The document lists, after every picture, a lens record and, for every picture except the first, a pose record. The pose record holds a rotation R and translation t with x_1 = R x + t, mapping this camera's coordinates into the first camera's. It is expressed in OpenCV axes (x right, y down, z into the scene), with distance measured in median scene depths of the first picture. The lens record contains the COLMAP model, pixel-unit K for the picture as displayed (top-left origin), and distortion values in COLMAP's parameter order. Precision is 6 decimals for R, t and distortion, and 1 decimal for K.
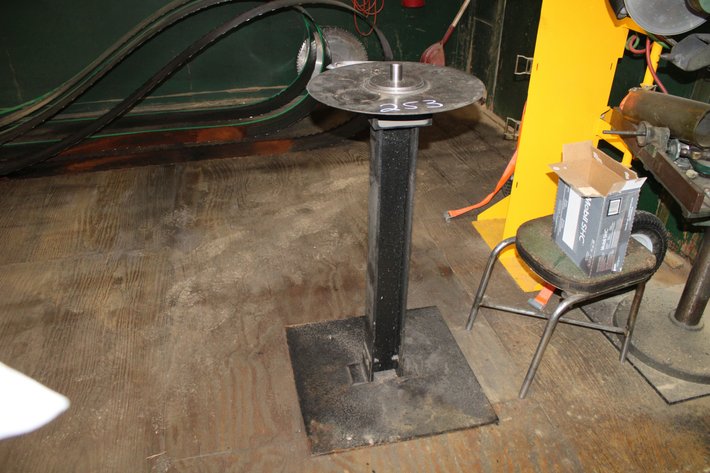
lens RADIAL K [[587.0, 0, 354.9], [0, 587.0, 234.6], [0, 0, 1]] dist [-0.129873, 0.090819]
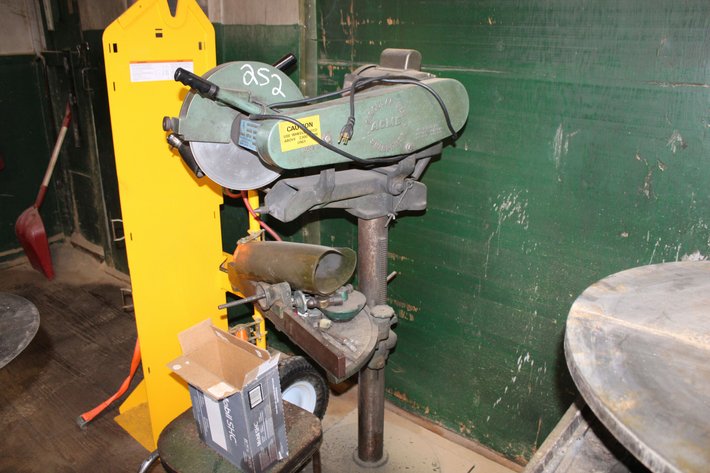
lens RADIAL K [[587.0, 0, 350.1], [0, 587.0, 233.7], [0, 0, 1]] dist [-0.129873, 0.090819]
pose [[0.812686, -0.209642, 0.543683, 0.135841], [0.314437, 0.943310, -0.106277, -0.119765], [-0.490582, 0.257324, 0.832534, 0.151357]]
